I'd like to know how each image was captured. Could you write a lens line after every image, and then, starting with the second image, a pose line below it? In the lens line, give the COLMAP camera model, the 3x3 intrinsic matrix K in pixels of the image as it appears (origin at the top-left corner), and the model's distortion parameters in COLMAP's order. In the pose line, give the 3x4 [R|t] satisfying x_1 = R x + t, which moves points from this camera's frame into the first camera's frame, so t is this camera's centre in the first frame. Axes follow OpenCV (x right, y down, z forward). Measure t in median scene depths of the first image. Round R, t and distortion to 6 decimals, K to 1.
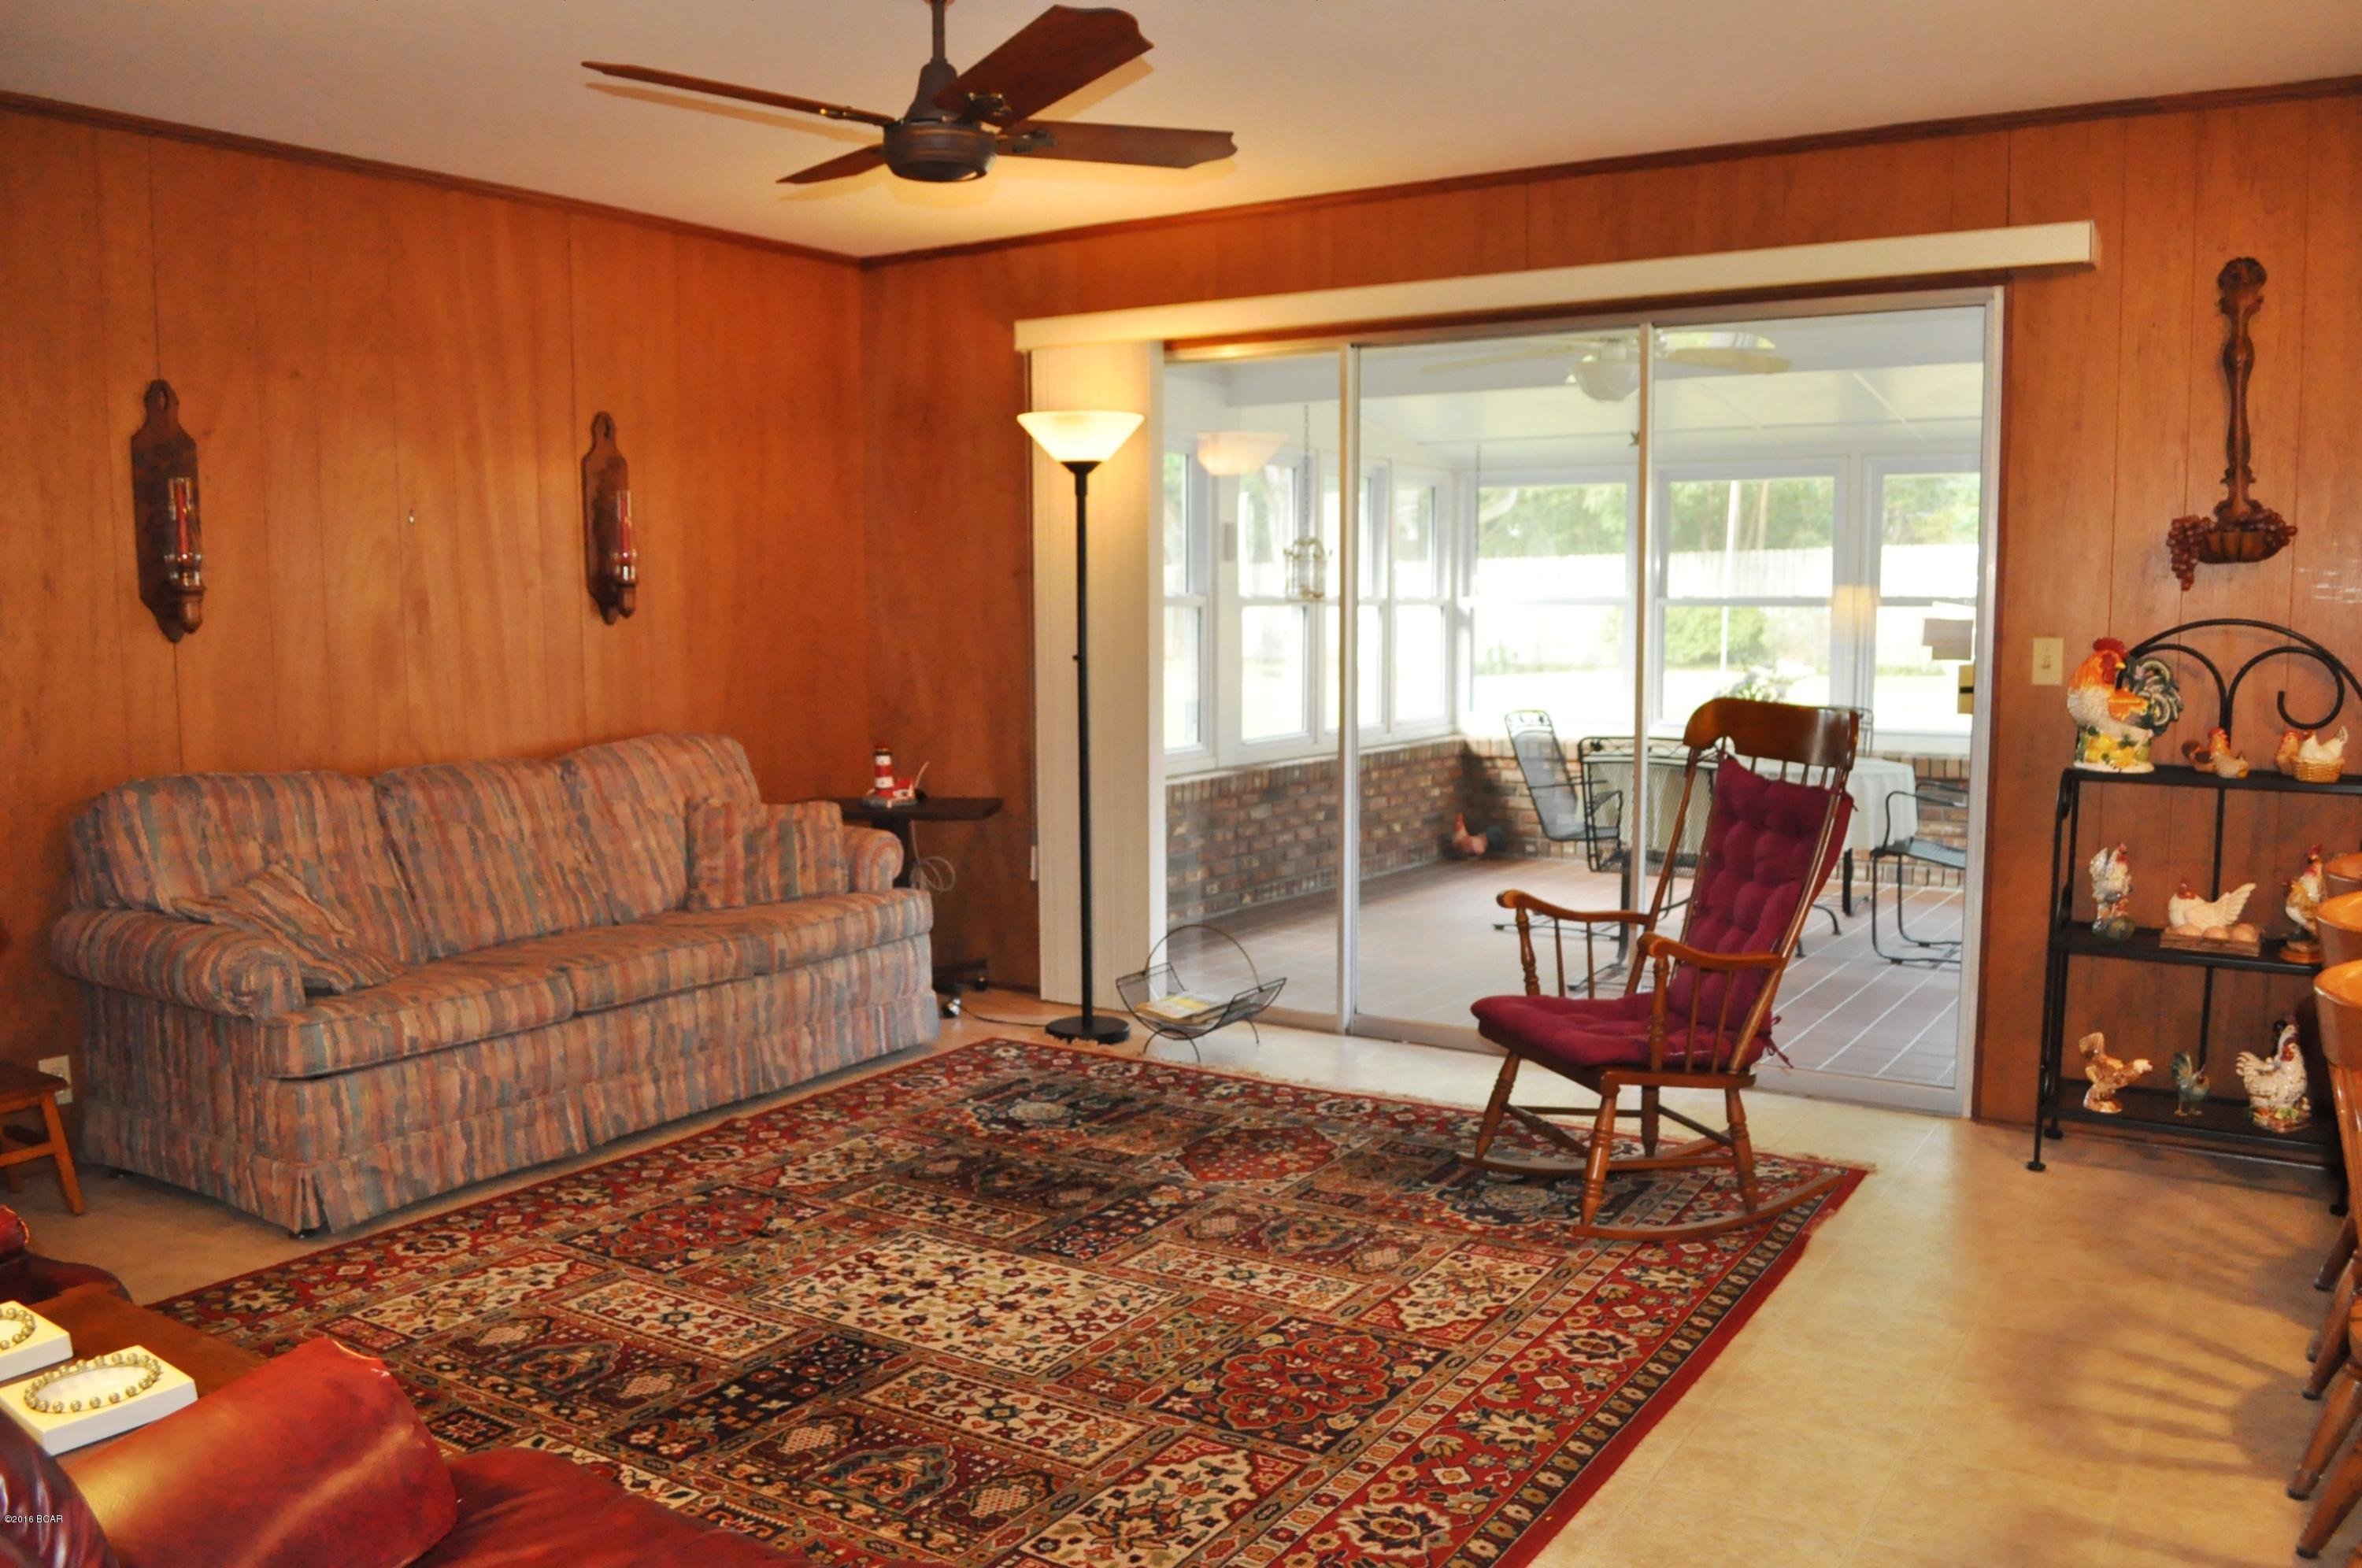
lens RADIAL K [[1867.5, 0, 1183.1], [0, 1867.5, 789.0], [0, 0, 1]] dist [-0.083249, 0.010308]
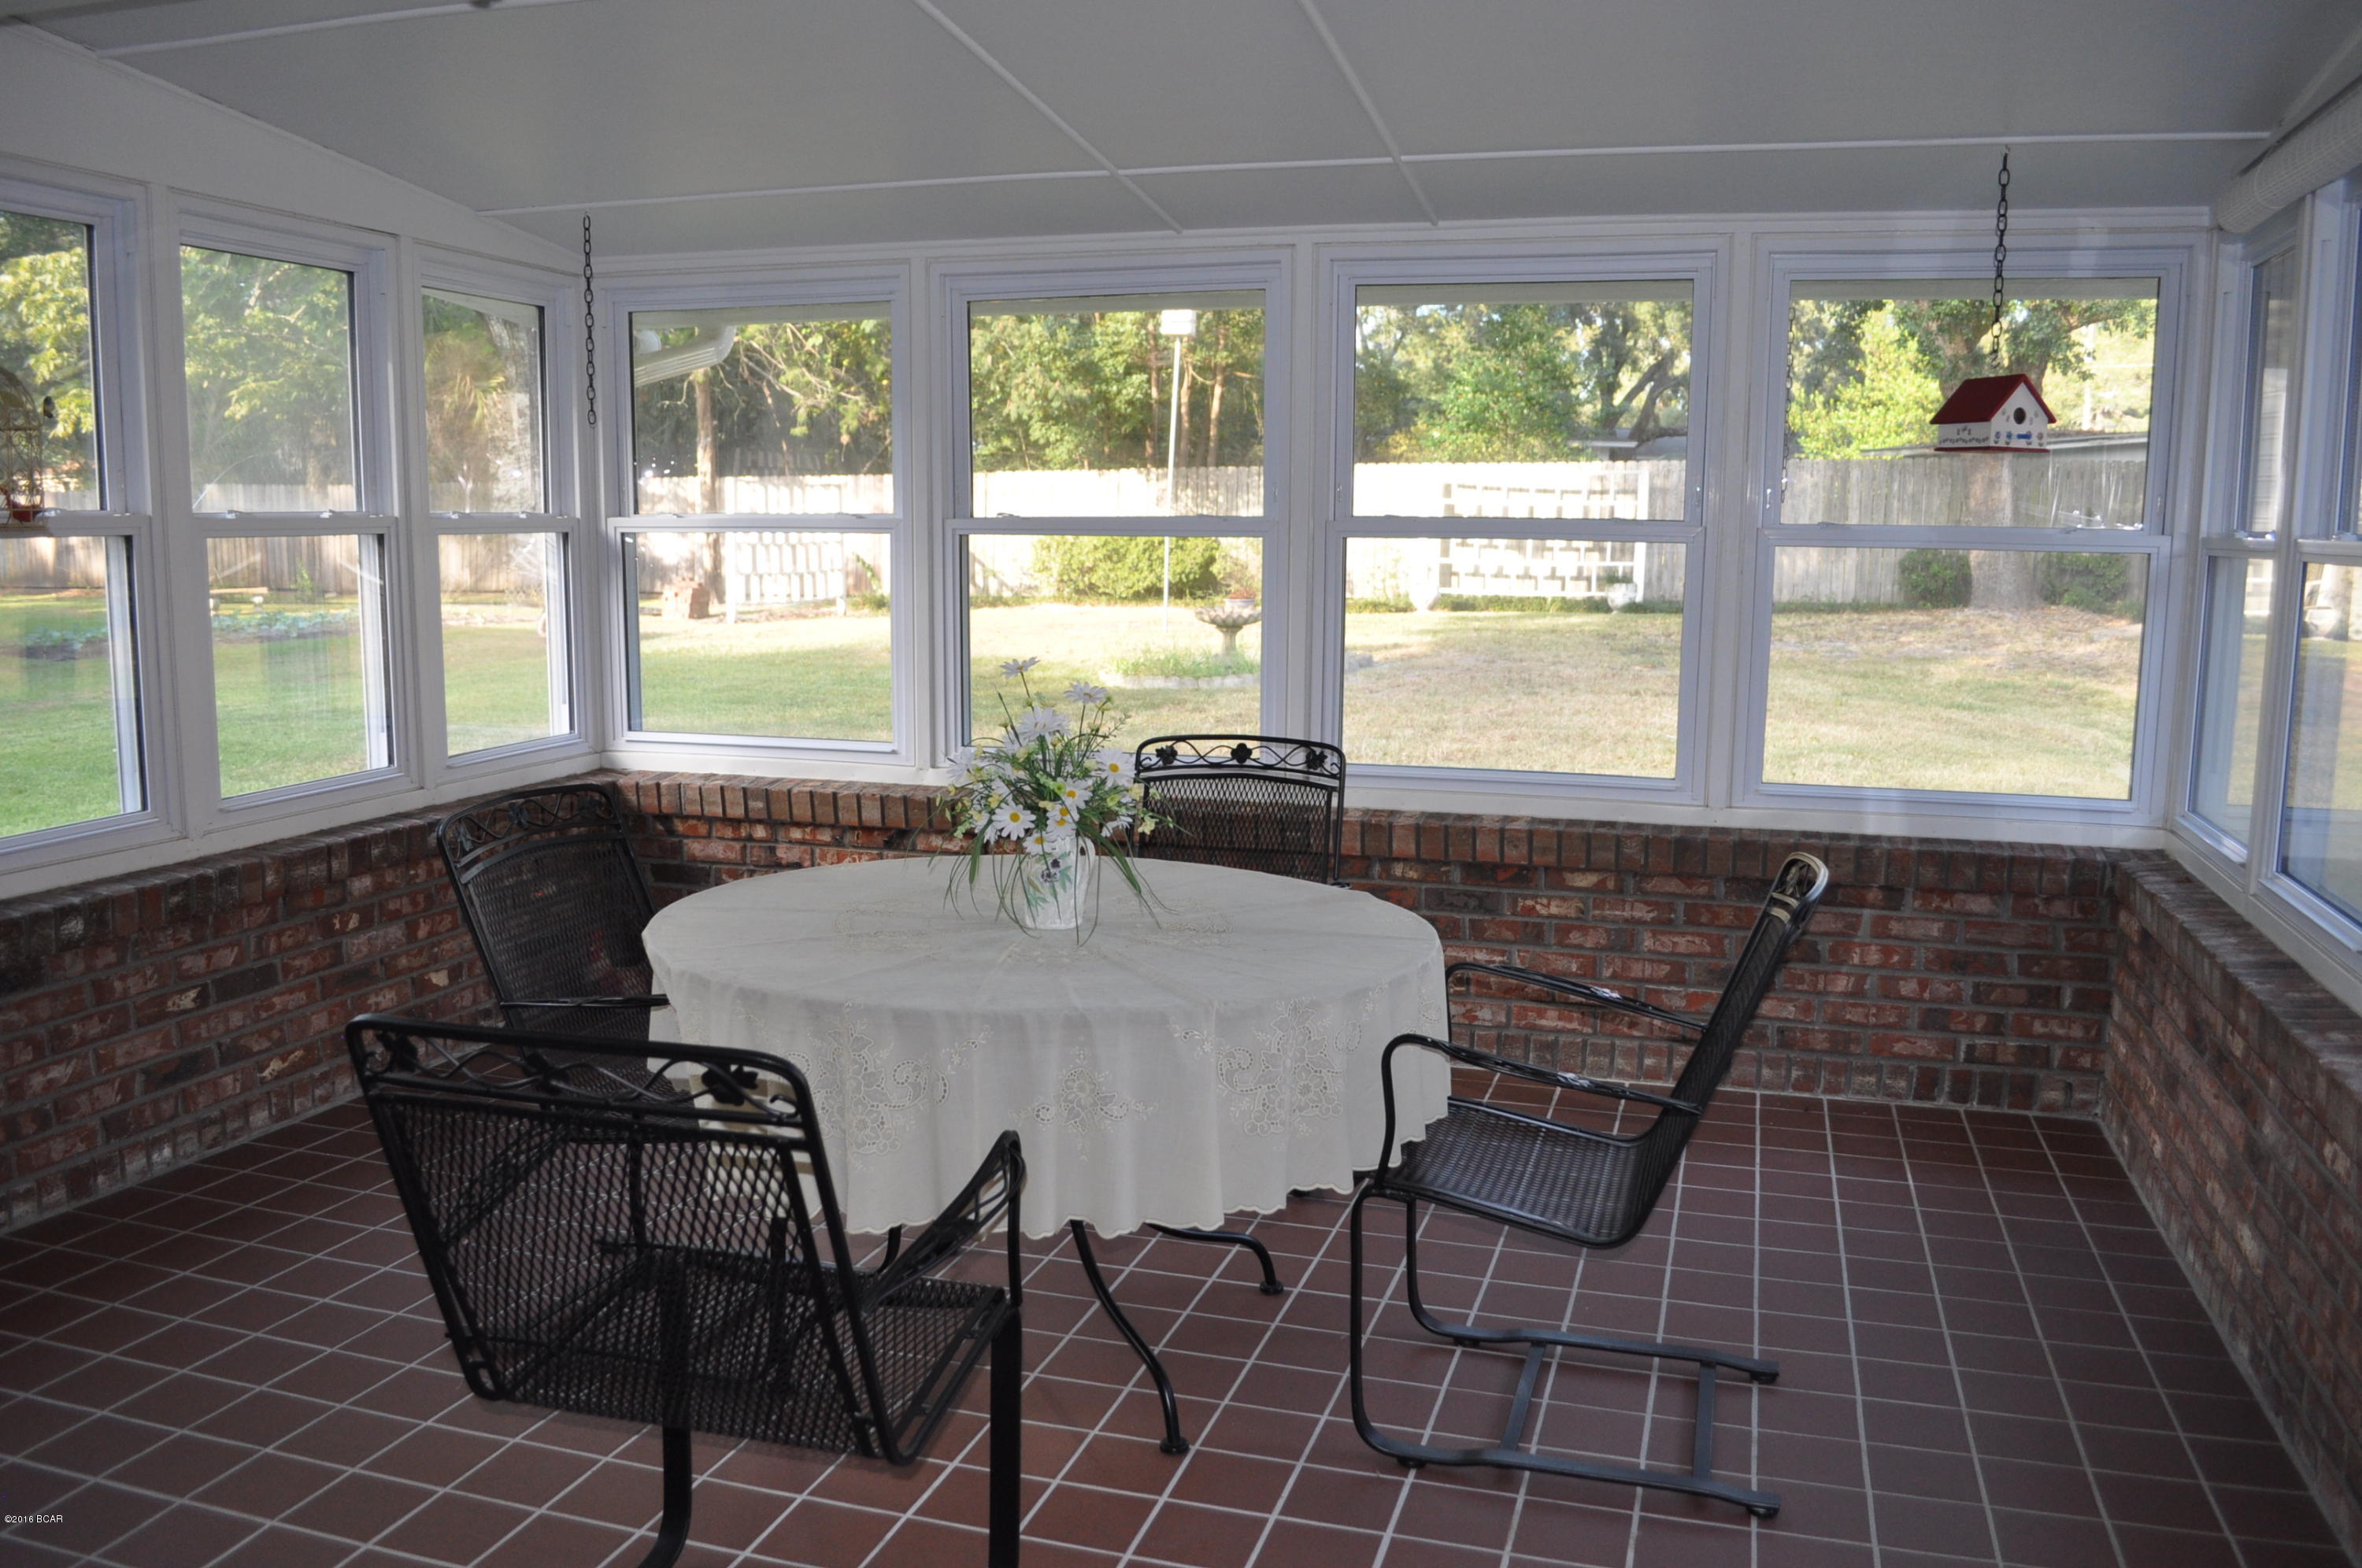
lens RADIAL K [[1867.5, 0, 1180.7], [0, 1867.5, 787.9], [0, 0, 1]] dist [-0.083249, 0.010308]
pose [[0.962144, -0.028121, 0.271088, 0.125065], [0.017149, 0.998938, 0.042758, -0.034745], [-0.272003, -0.036491, 0.961604, 0.337715]]
